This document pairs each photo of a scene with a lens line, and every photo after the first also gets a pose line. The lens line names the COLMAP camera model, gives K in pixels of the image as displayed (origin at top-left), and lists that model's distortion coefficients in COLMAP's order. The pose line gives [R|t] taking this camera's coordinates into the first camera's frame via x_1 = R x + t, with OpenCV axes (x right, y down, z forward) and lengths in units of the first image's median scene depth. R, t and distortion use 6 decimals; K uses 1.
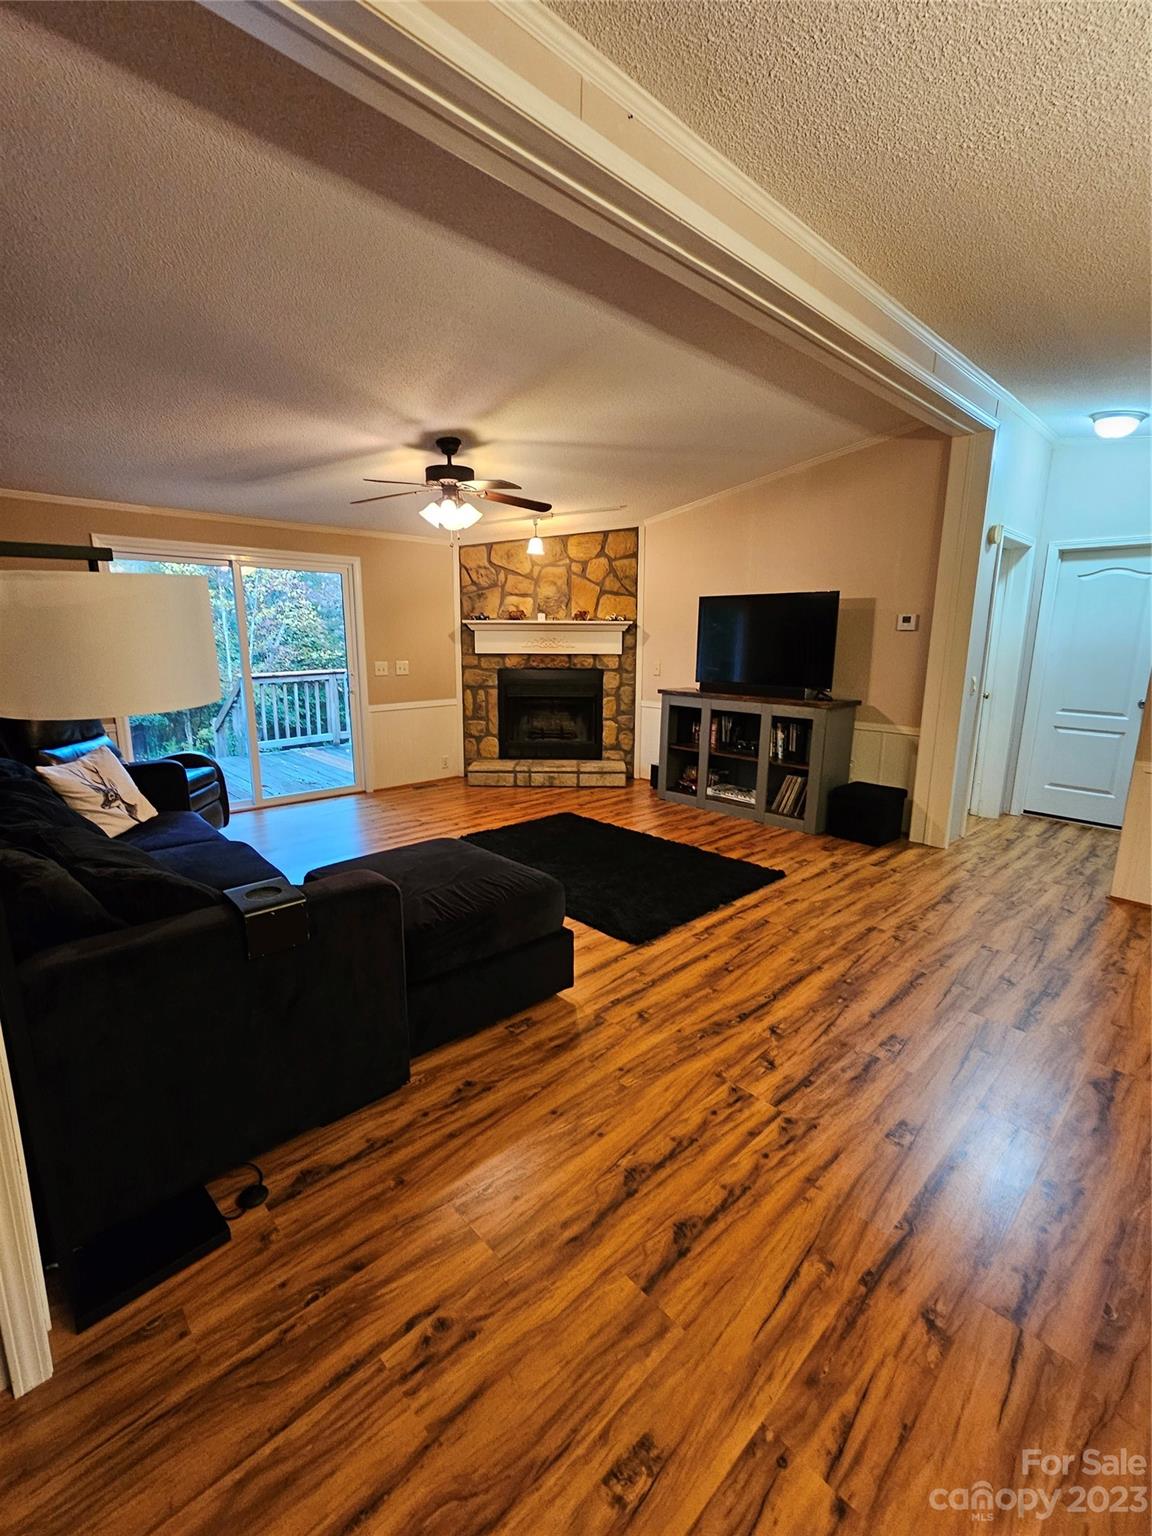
lens RADIAL K [[666.3, 0, 580.7], [0, 666.3, 762.5], [0, 0, 1]] dist [-0.001176, -0.000009]
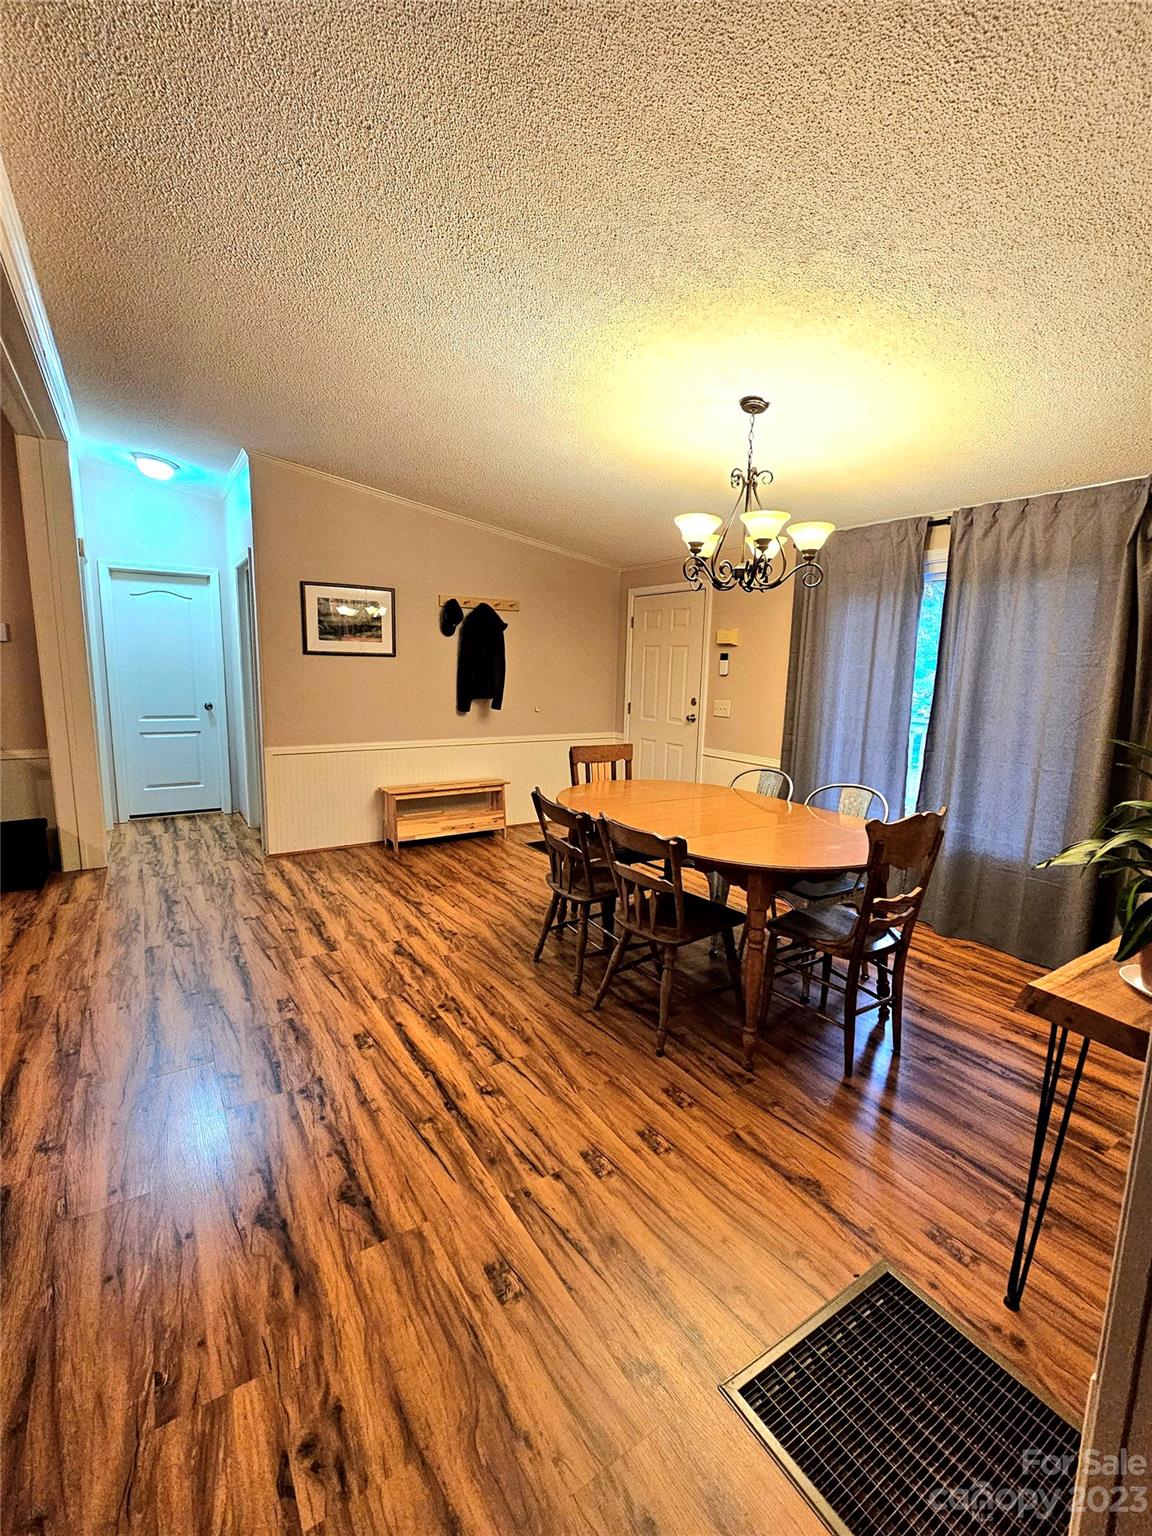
lens RADIAL K [[666.3, 0, 580.6], [0, 666.3, 770.2], [0, 0, 1]] dist [-0.001176, -0.000009]
pose [[0.188298, -0.160861, 0.968849, -0.739048], [0.165420, 0.977596, 0.130164, -0.064747], [-0.968081, 0.135758, 0.210689, 0.308883]]
